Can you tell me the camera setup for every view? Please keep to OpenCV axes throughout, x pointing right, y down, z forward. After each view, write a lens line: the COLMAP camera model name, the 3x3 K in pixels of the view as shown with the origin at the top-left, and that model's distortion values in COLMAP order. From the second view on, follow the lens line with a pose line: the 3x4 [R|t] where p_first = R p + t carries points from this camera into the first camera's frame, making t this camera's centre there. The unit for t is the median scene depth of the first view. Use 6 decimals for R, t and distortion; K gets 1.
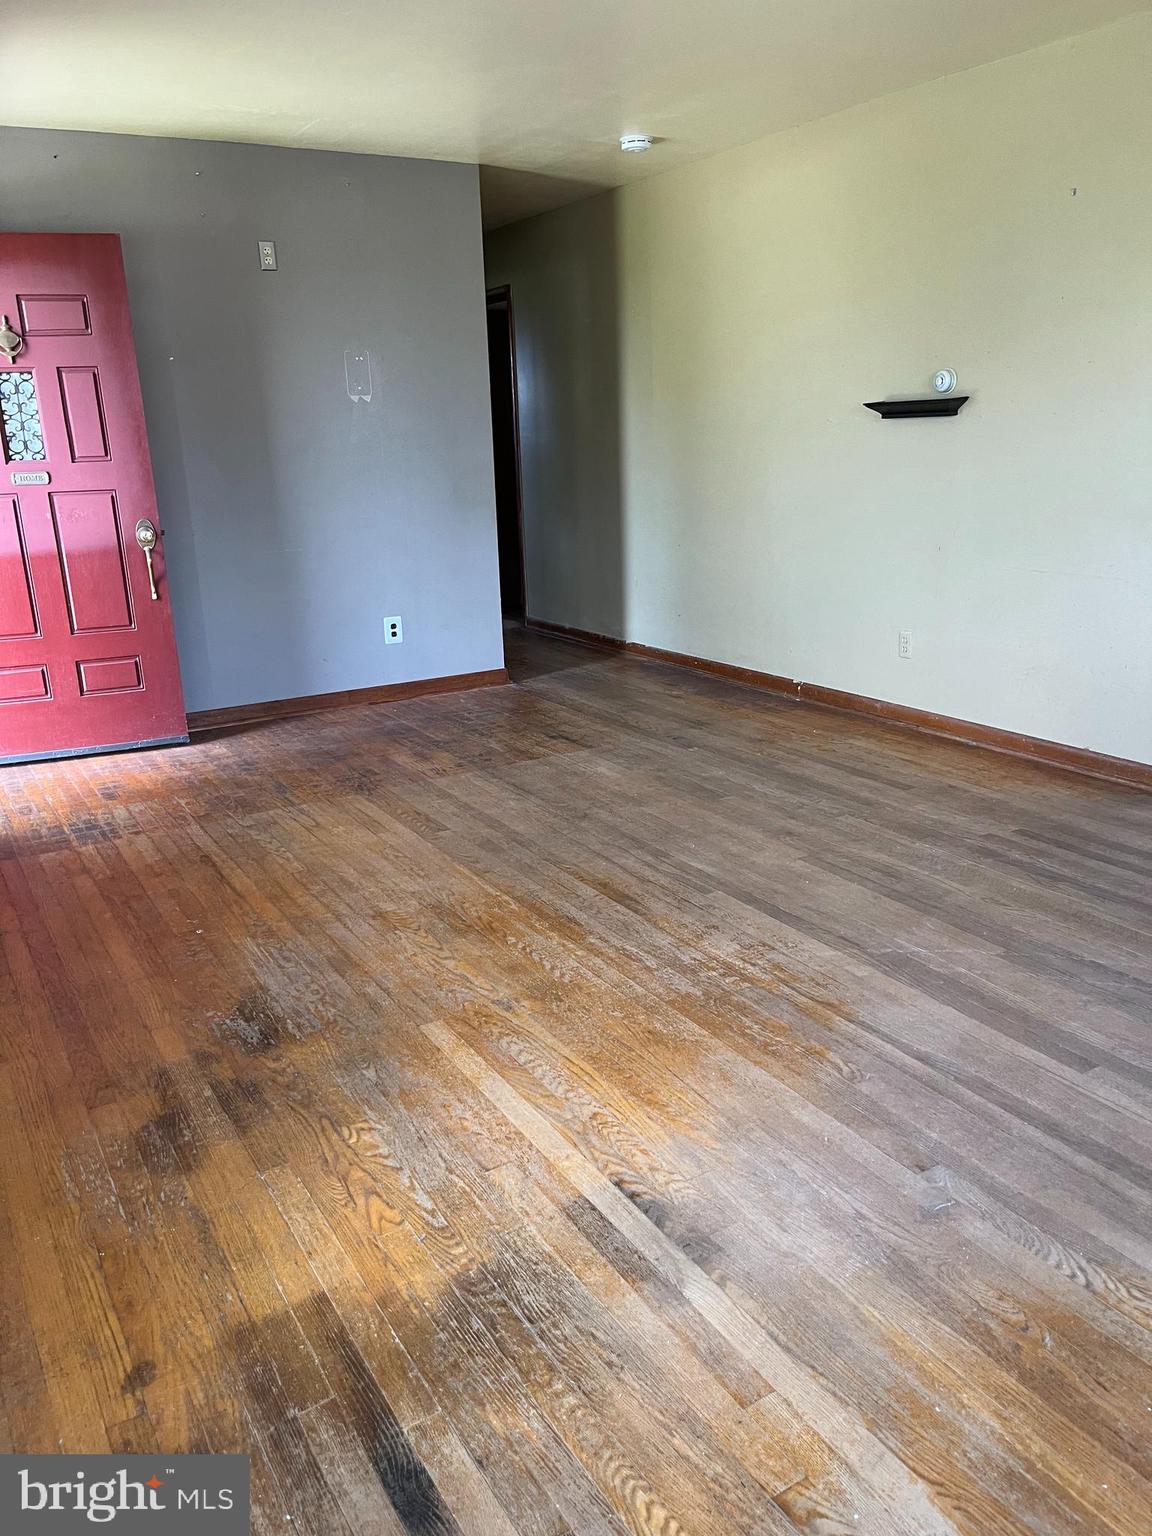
lens RADIAL K [[1170.9, 0, 573.3], [0, 1170.9, 773.3], [0, 0, 1]] dist [0.012580, -0.013095]
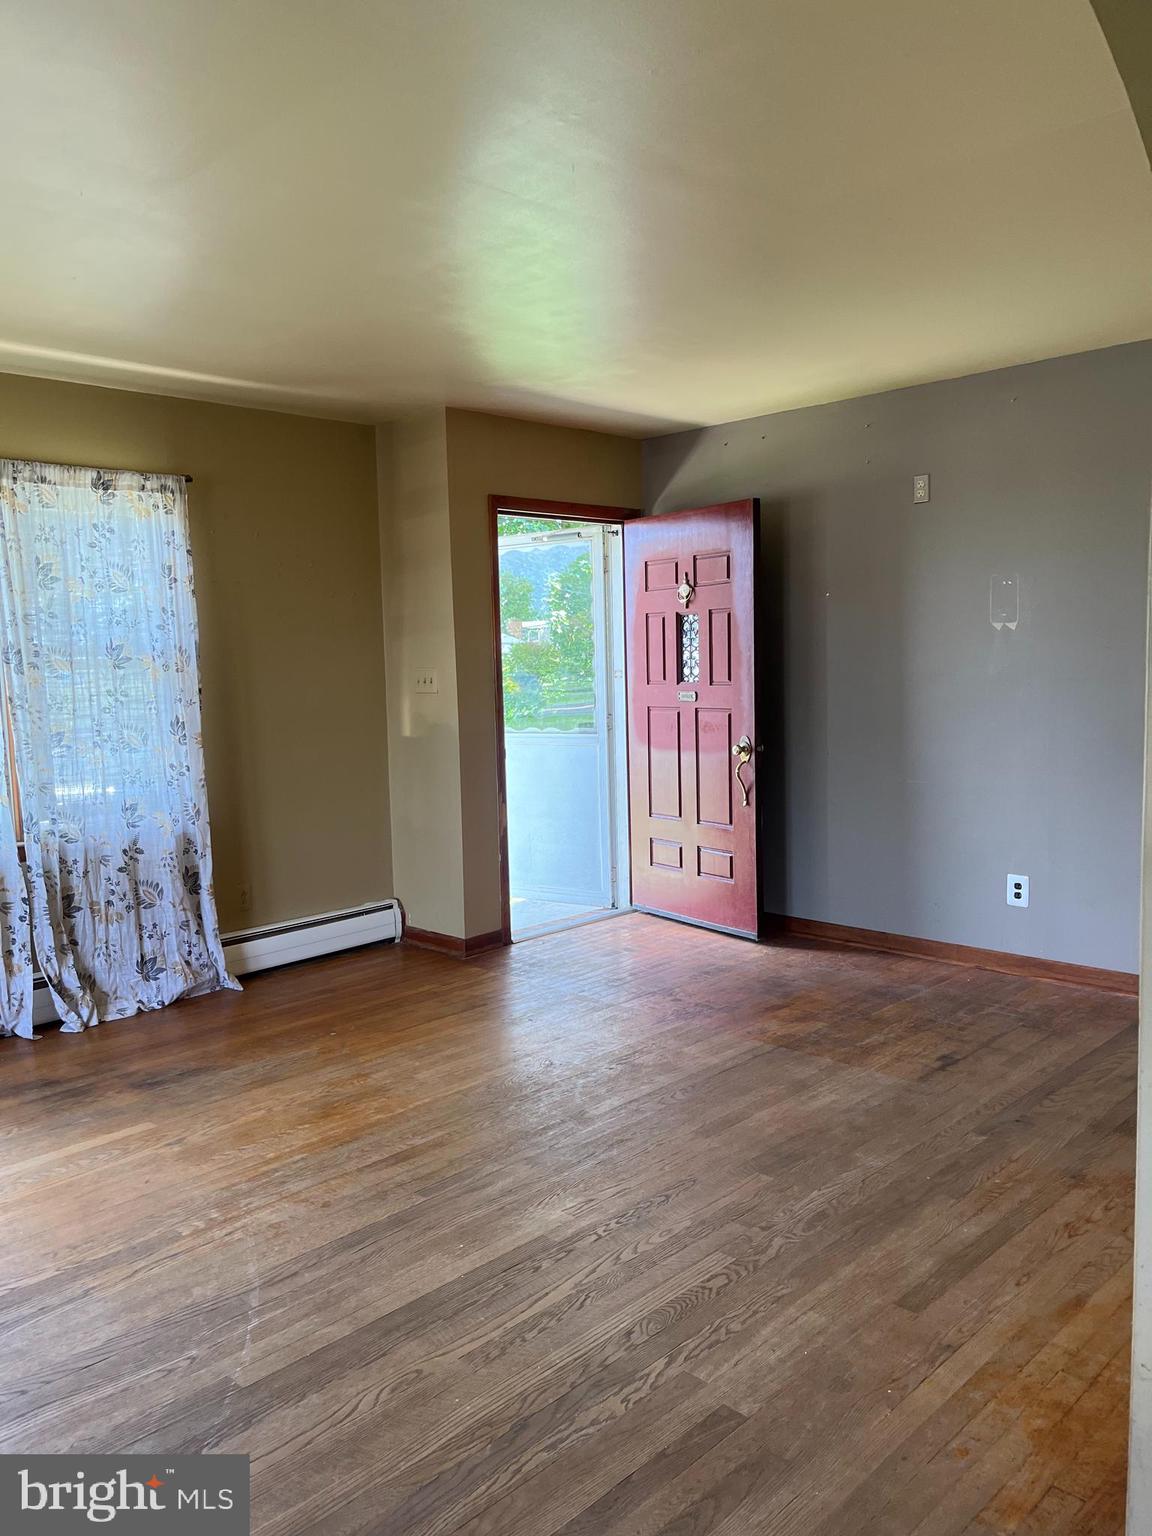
lens RADIAL K [[1170.9, 0, 574.1], [0, 1170.9, 764.3], [0, 0, 1]] dist [0.012580, -0.013095]
pose [[0.243647, 0.116230, -0.962874, 0.714241], [-0.256204, 0.965240, 0.051685, -0.216148], [0.935412, 0.234100, 0.264956, 0.579254]]
